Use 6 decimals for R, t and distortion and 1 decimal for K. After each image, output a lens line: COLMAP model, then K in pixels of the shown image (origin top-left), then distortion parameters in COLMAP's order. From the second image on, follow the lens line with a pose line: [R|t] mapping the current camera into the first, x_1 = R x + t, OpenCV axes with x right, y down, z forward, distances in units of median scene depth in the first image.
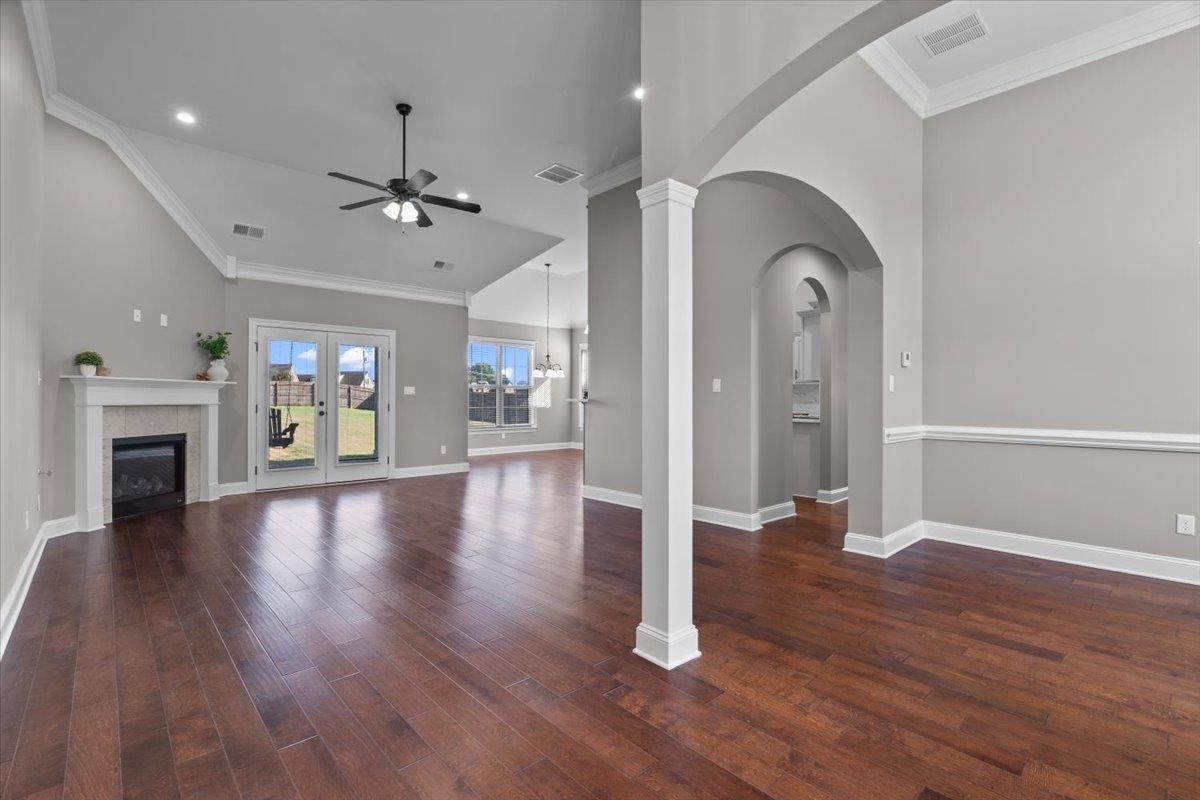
lens RADIAL K [[543.2, 0, 594.2], [0, 543.2, 398.9], [0, 0, 1]] dist [-0.003550, -0.000079]
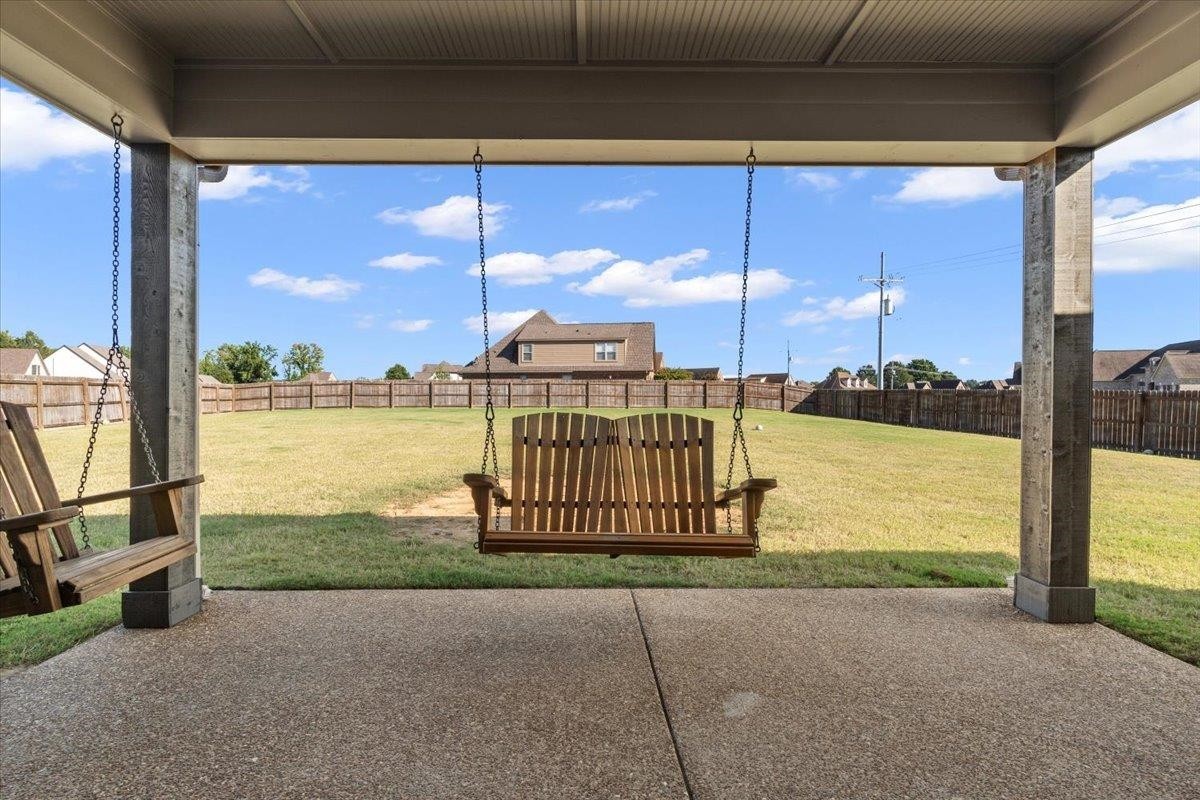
lens RADIAL K [[549.4, 0, 595.8], [0, 549.4, 411.0], [0, 0, 1]] dist [-0.008045, 0.000085]
pose [[0.747060, 0.011053, -0.664664, -0.727347], [-0.000352, 0.999868, 0.016232, 0.018357], [0.664756, -0.011892, 0.746966, 1.251047]]
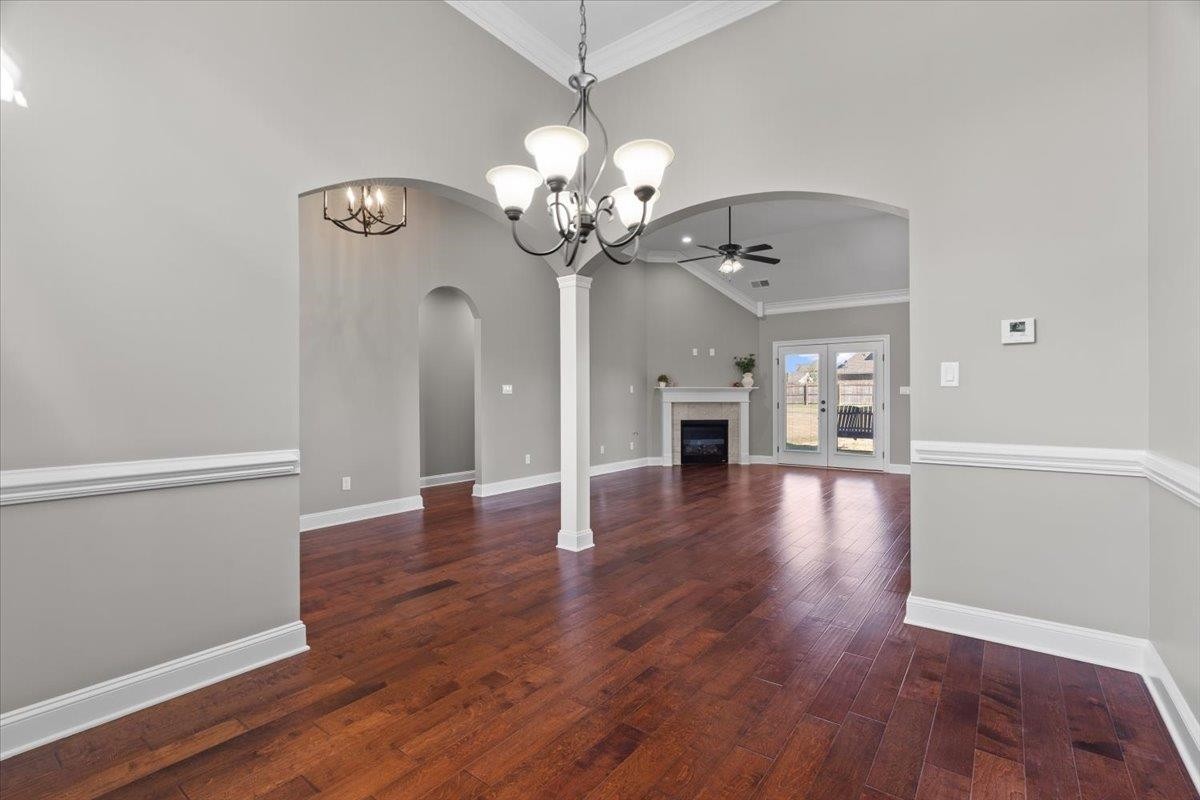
lens RADIAL K [[543.2, 0, 594.2], [0, 543.2, 398.9], [0, 0, 1]] dist [-0.003550, -0.000079]
pose [[0.182707, -0.000022, -0.983167, 0.762634], [0.002213, 0.999997, 0.000389, -0.000722], [0.983165, -0.002247, 0.182706, 0.307570]]
